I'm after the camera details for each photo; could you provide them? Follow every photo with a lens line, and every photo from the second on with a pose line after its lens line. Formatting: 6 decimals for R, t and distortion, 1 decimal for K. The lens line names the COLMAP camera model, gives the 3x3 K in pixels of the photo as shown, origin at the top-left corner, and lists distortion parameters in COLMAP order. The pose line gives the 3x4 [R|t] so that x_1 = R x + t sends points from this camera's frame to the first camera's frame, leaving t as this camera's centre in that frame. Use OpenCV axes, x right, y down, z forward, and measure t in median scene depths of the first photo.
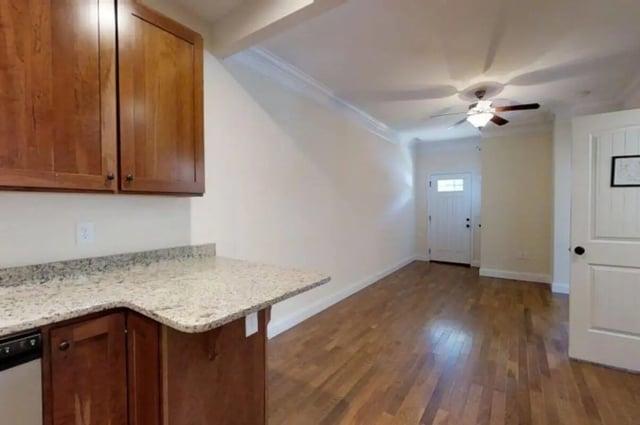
lens RADIAL K [[288.1, 0, 320.0], [0, 288.1, 212.5], [0, 0, 1]] dist [-0.001168, -0.000395]
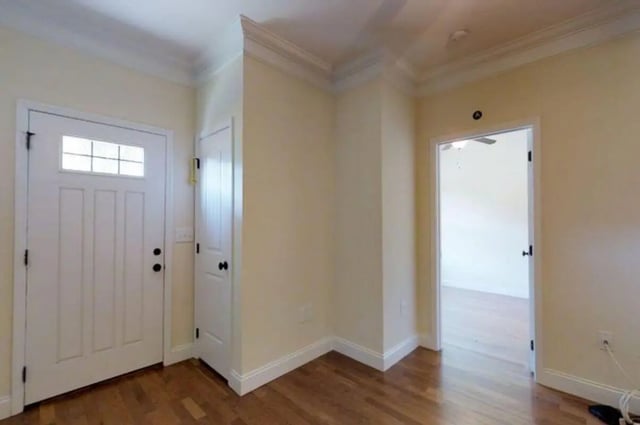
lens RADIAL K [[288.1, 0, 320.0], [0, 288.1, 212.5], [0, 0, 1]] dist [-0.001168, -0.000395]
pose [[0.162576, 0.025530, 0.986366, 0.155543], [0.012429, 0.999533, -0.027919, -0.014961], [-0.986618, 0.016798, 0.162183, 0.709983]]
